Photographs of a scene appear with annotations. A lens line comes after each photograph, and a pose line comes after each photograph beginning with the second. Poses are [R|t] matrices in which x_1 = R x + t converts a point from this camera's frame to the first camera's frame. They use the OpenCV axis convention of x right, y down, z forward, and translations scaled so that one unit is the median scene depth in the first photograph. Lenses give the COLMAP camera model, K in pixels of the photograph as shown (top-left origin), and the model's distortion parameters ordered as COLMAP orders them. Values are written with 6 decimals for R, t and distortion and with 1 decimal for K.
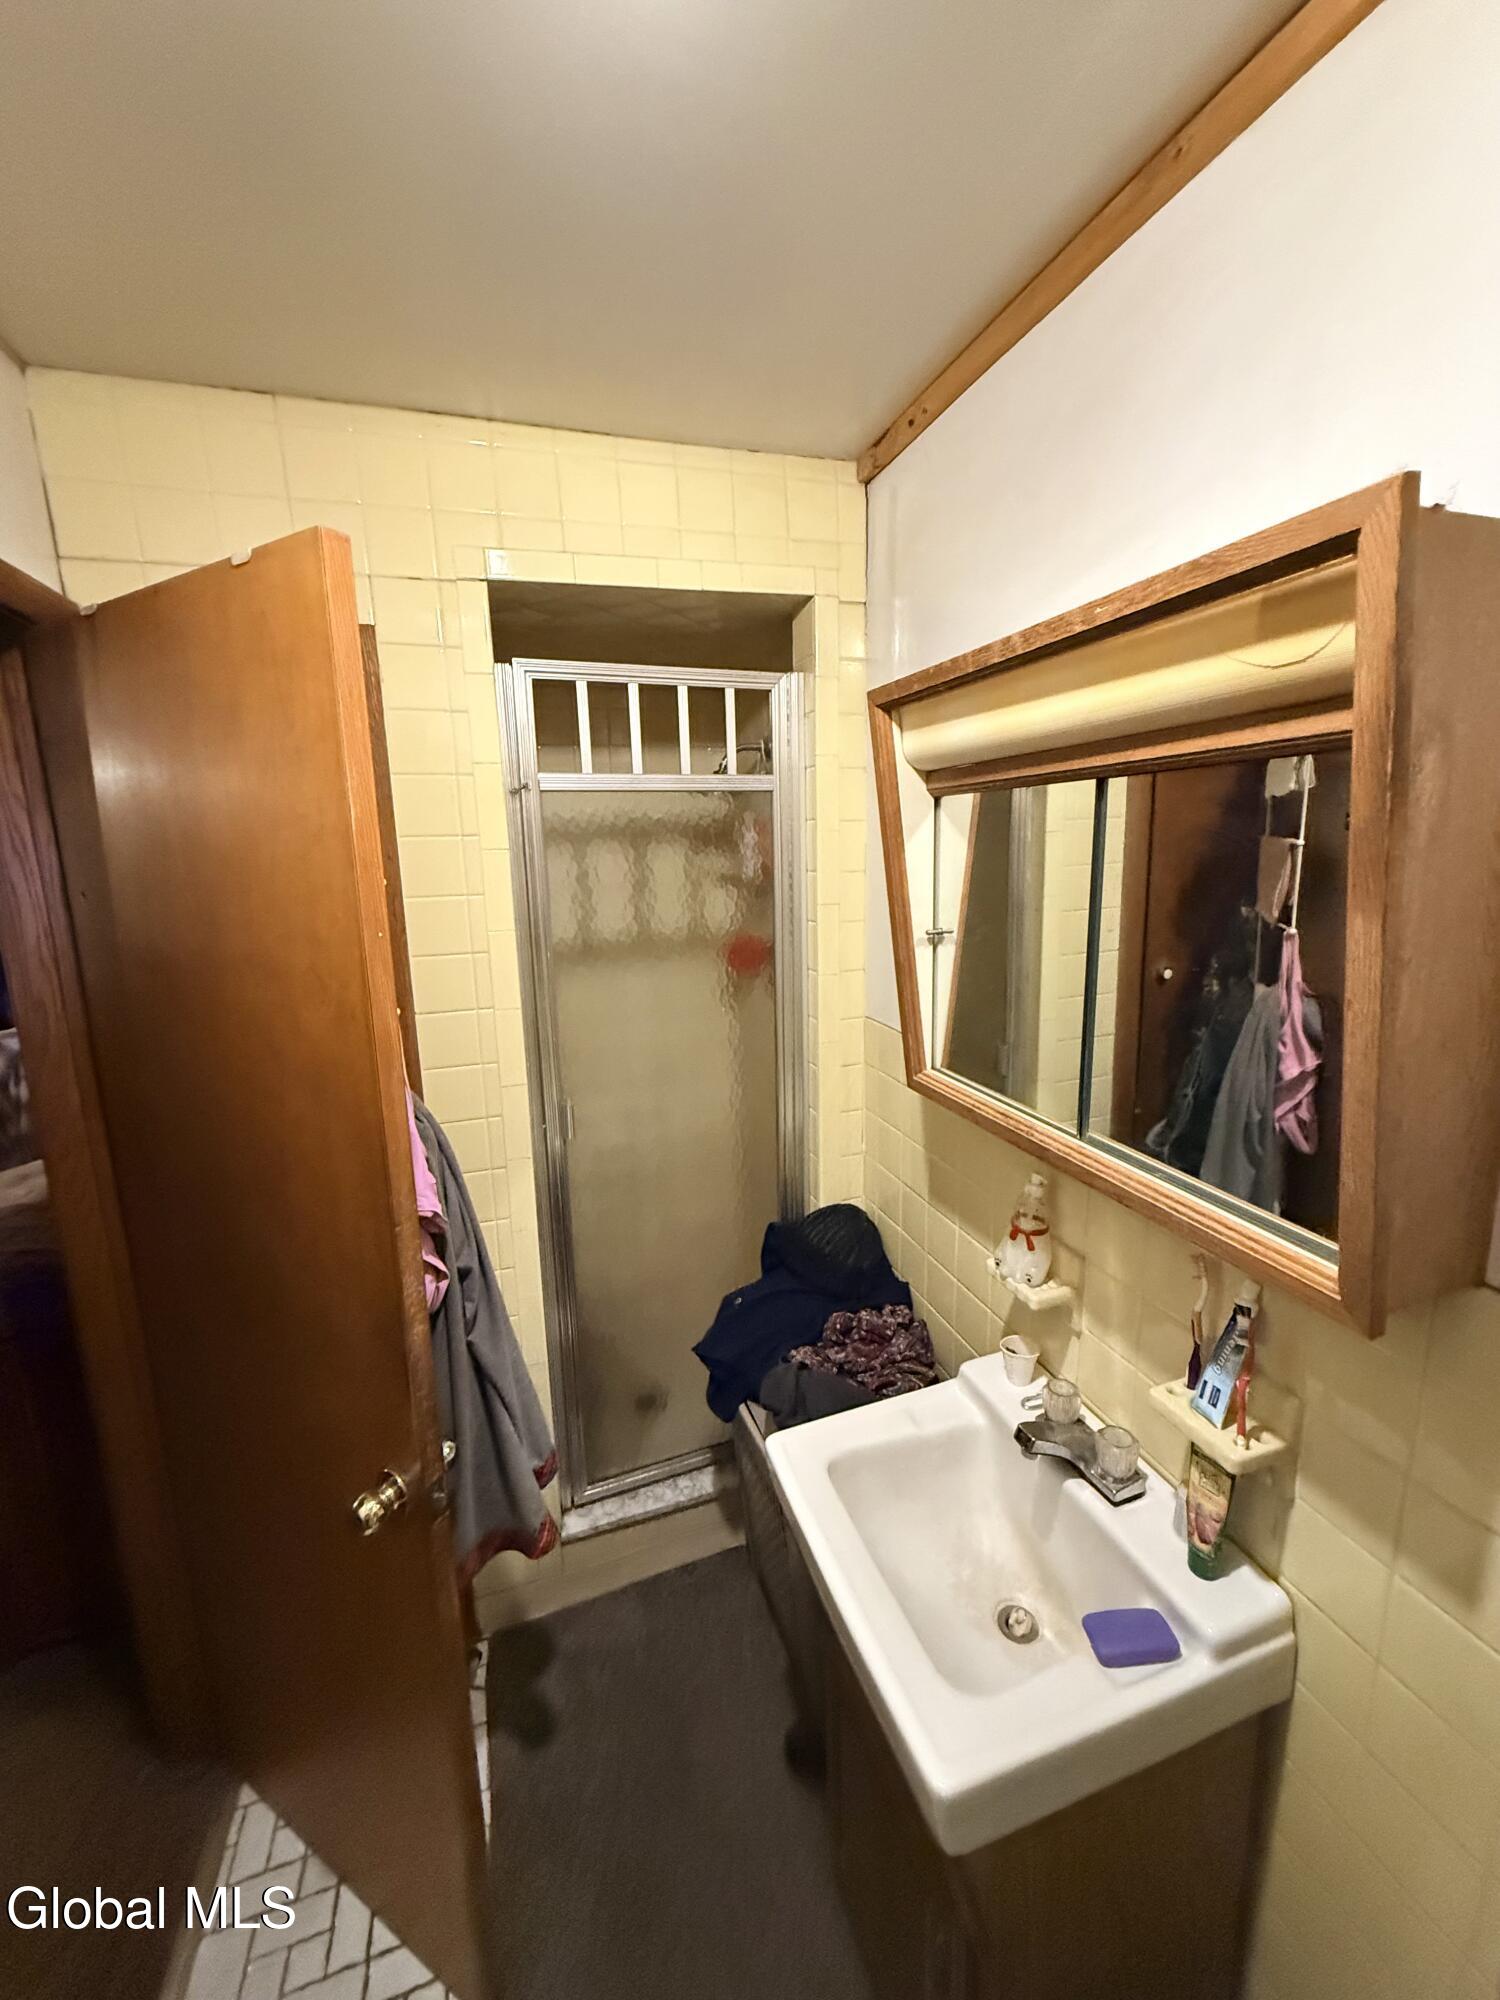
lens RADIAL K [[794.5, 0, 748.2], [0, 794.5, 1001.6], [0, 0, 1]] dist [0.000002, 0.000006]
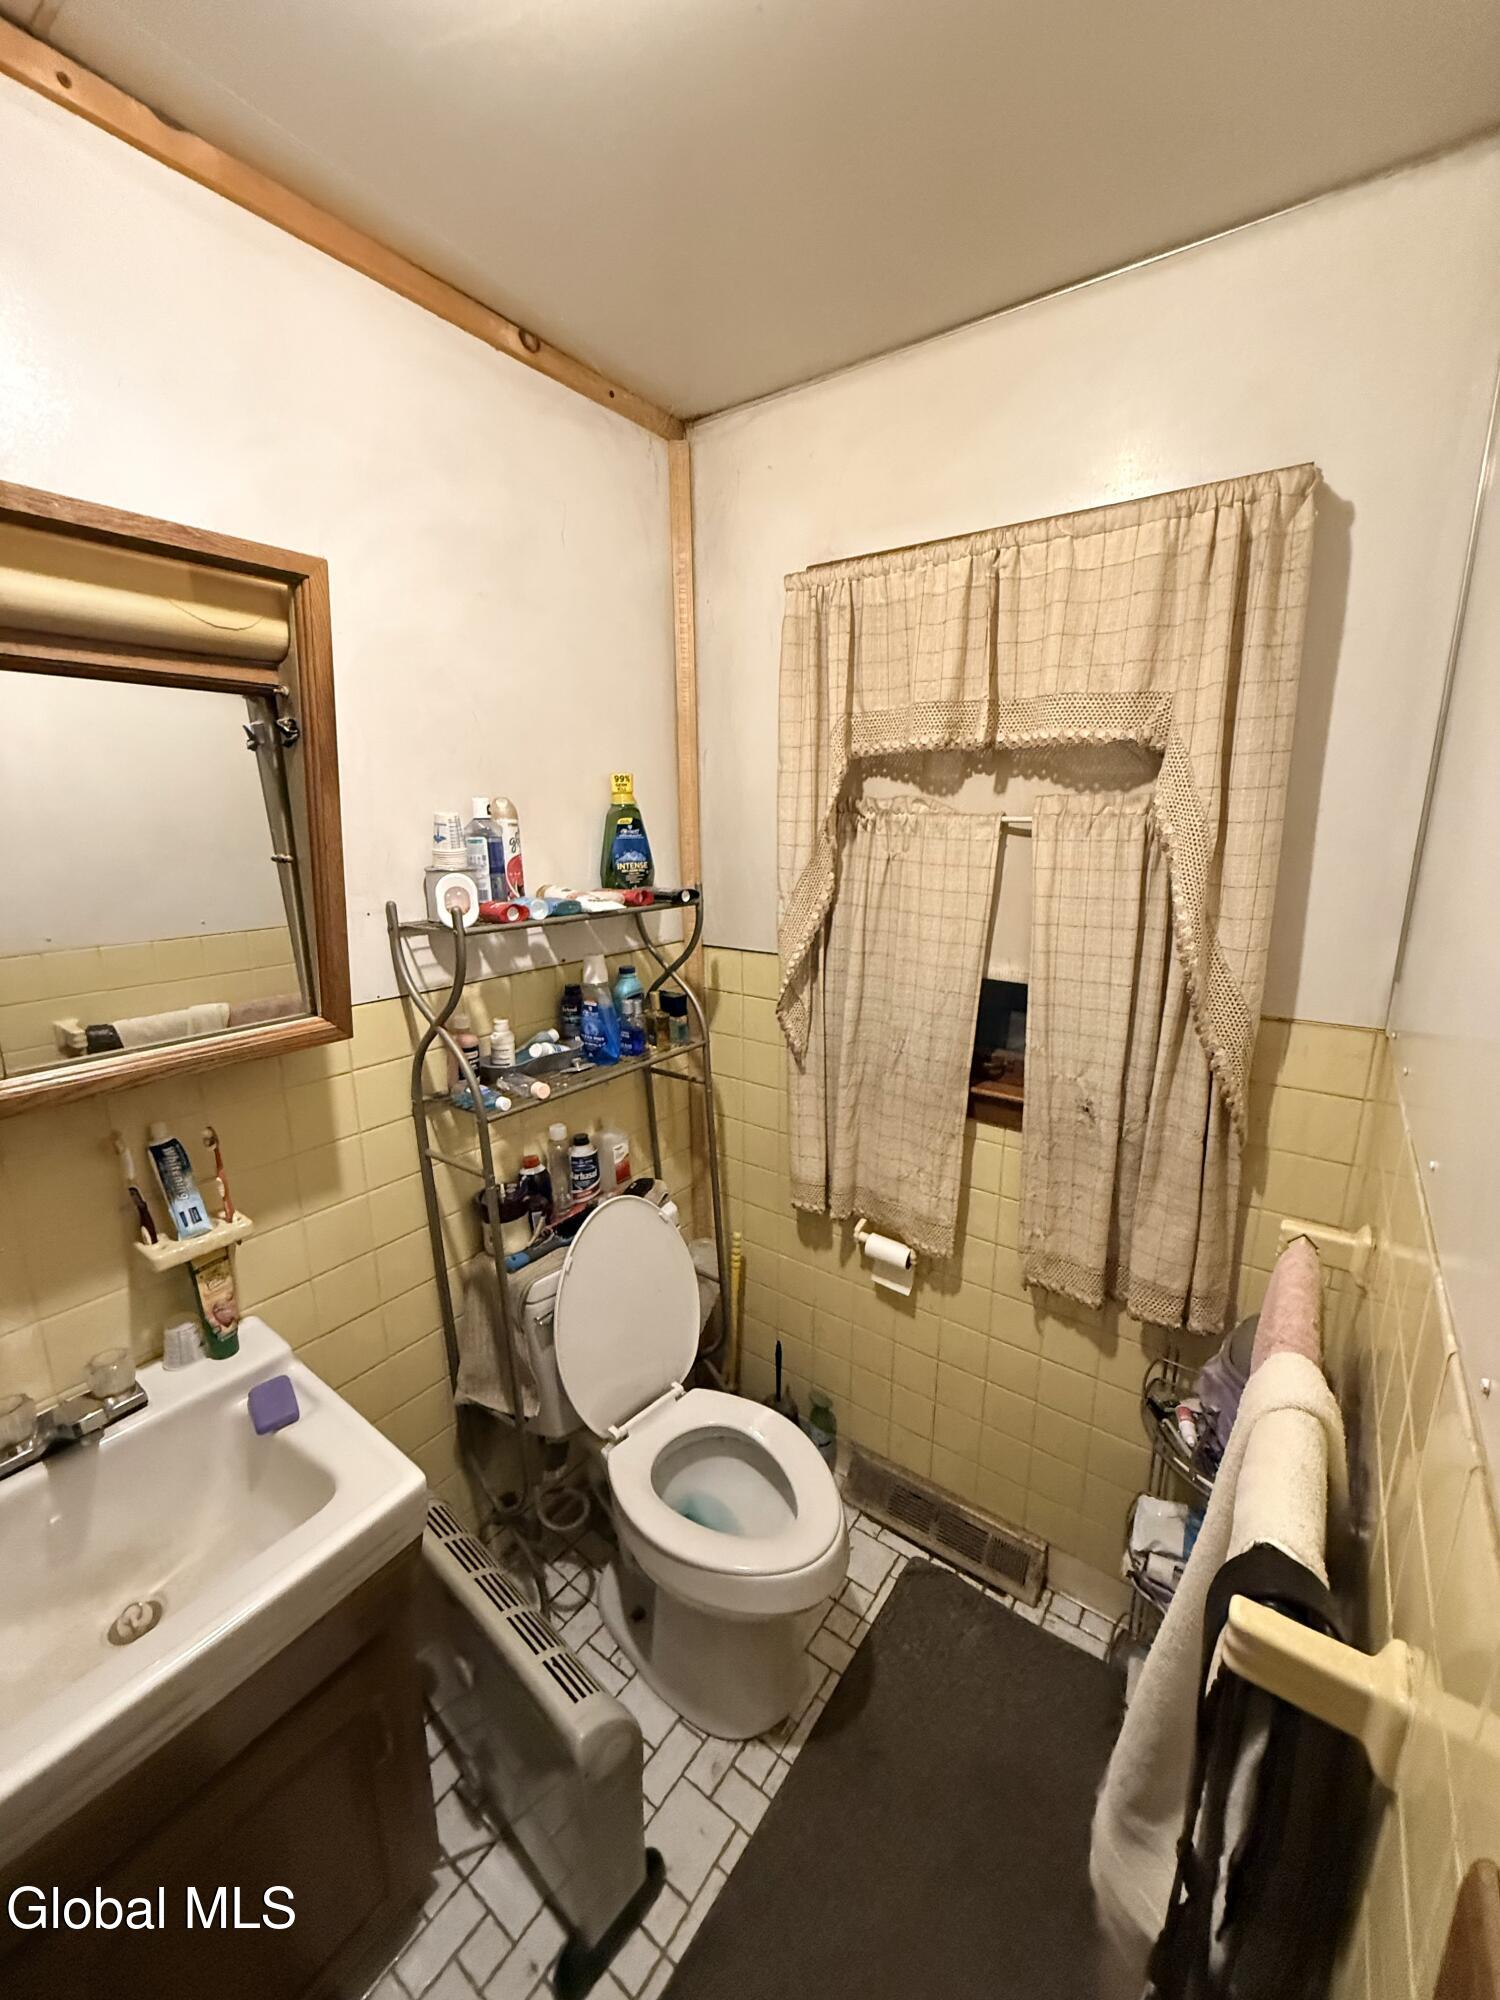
lens RADIAL K [[794.5, 0, 750.7], [0, 794.5, 990.8], [0, 0, 1]] dist [0.000002, 0.000006]
pose [[-0.579713, -0.148933, 0.801094, -0.999482], [0.179731, 0.935566, 0.303995, -0.050895], [-0.794751, 0.320211, -0.515592, 1.006017]]
